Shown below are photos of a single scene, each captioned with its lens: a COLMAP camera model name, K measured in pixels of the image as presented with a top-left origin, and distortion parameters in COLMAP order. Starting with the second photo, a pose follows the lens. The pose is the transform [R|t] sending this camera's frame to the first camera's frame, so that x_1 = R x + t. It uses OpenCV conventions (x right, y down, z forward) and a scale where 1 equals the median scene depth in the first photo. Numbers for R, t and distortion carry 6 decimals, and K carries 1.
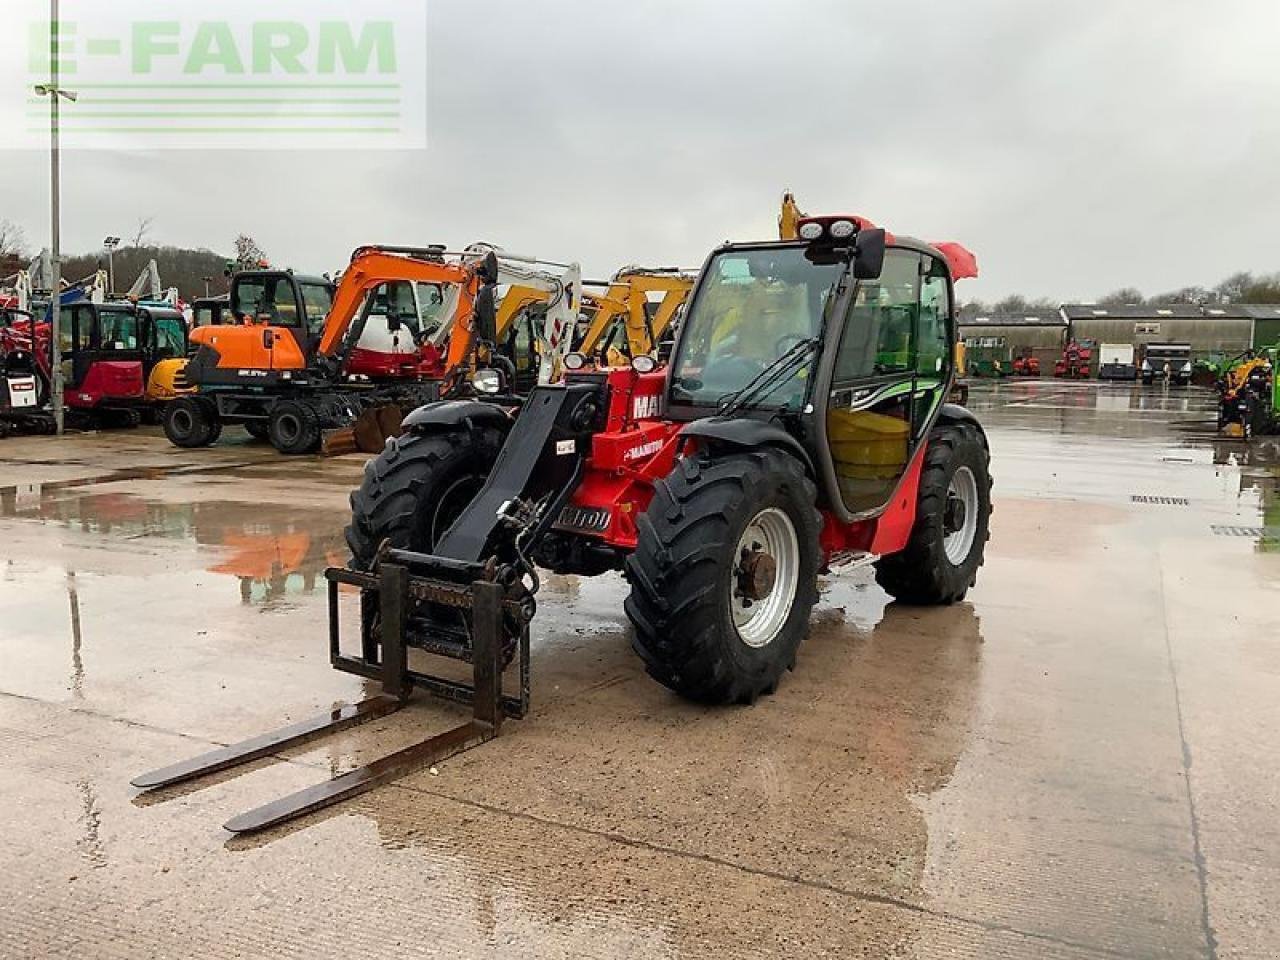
lens RADIAL K [[1051.5, 0, 651.0], [0, 1051.5, 492.1], [0, 0, 1]] dist [0.070399, -0.119831]
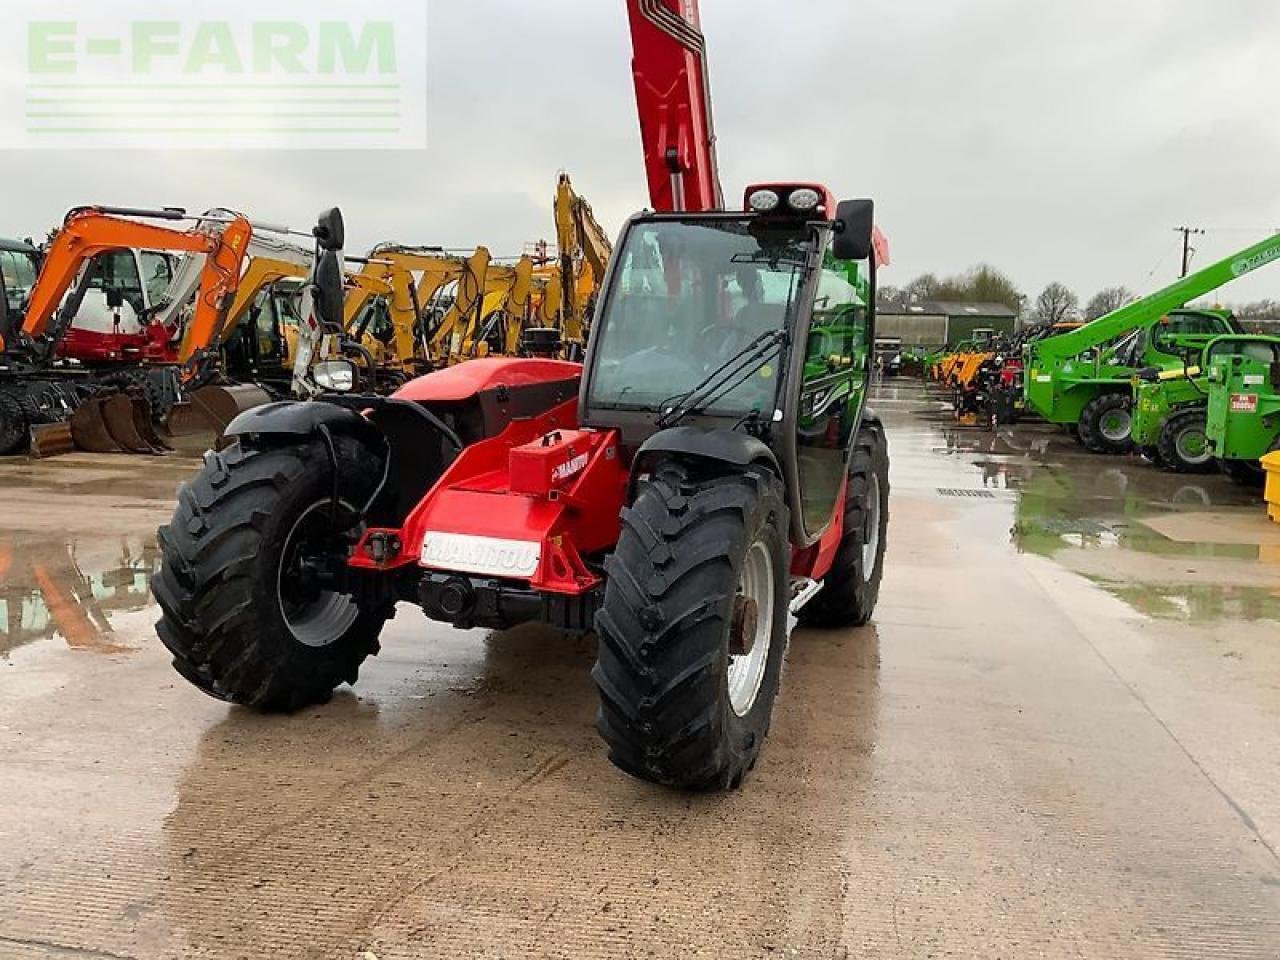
lens RADIAL K [[1045.9, 0, 648.9], [0, 1045.9, 478.5], [0, 0, 1]] dist [0.085831, -0.156337]
pose [[0.967568, -0.017607, 0.251995, -0.052545], [0.017381, 0.999844, 0.003126, -0.011444], [-0.252011, 0.001355, 0.967723, 0.078921]]
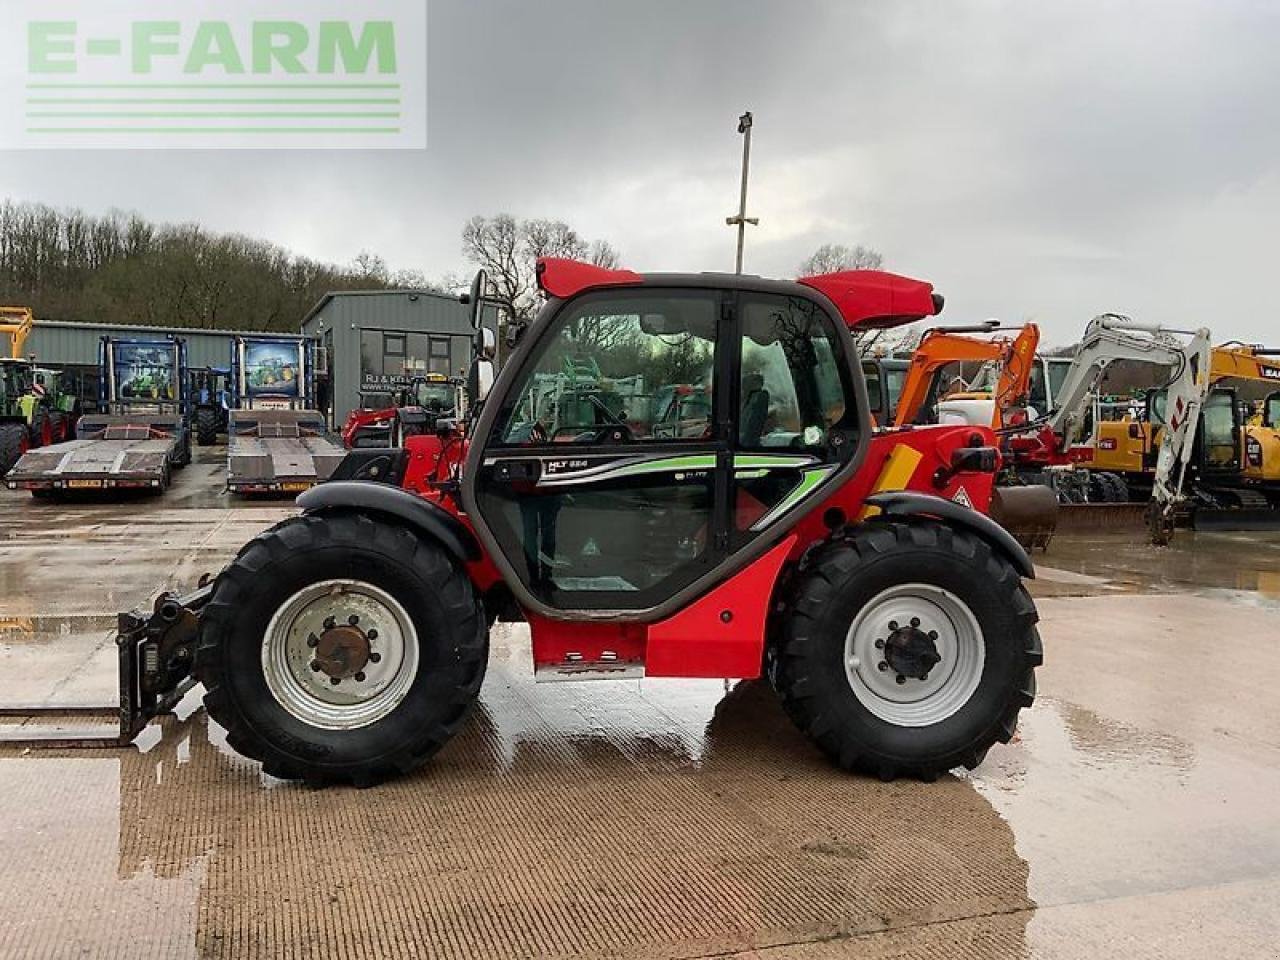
lens RADIAL K [[1051.5, 0, 629.2], [0, 1051.5, 474.7], [0, 0, 1]] dist [0.070399, -0.119831]
pose [[0.651119, 0.032031, -0.758300, 0.307864], [-0.110082, 0.992530, -0.052598, -0.017237], [0.750950, 0.117723, 0.649781, 0.180661]]
